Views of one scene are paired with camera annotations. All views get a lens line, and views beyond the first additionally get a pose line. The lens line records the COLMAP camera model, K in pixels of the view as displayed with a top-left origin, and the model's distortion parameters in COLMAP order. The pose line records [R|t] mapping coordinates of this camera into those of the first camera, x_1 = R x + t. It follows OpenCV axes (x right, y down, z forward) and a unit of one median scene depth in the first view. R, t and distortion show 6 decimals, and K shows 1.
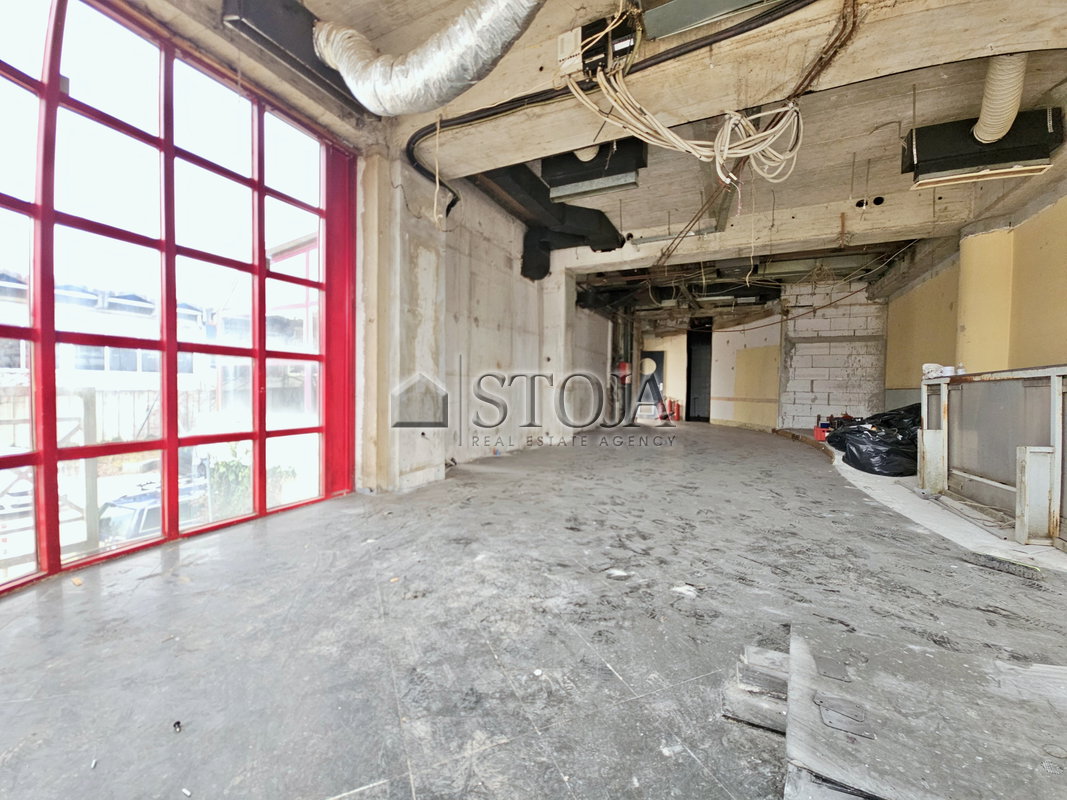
lens RADIAL K [[431.3, 0, 531.3], [0, 431.3, 396.9], [0, 0, 1]] dist [-0.001725, 0.000035]
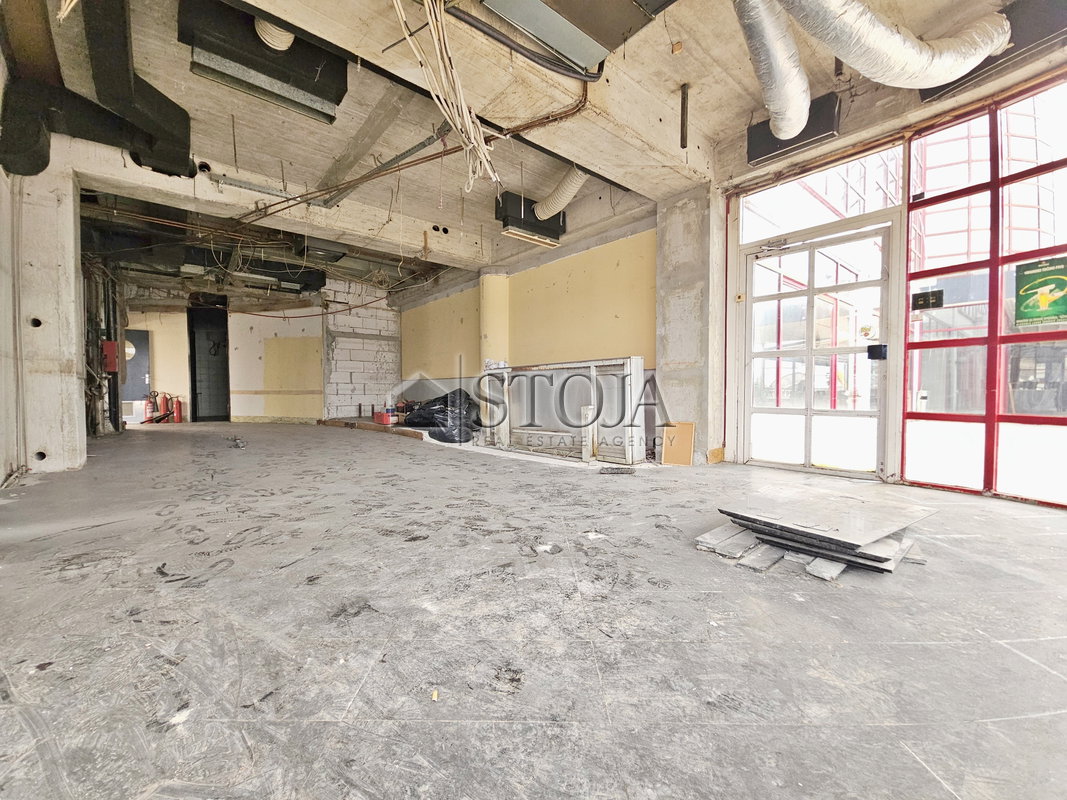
lens RADIAL K [[431.3, 0, 529.9], [0, 431.3, 397.9], [0, 0, 1]] dist [-0.001725, 0.000035]
pose [[0.406062, -0.032750, 0.913258, -0.463710], [0.024186, 0.999393, 0.025085, 0.027441], [-0.913525, 0.011902, 0.406608, 0.417722]]
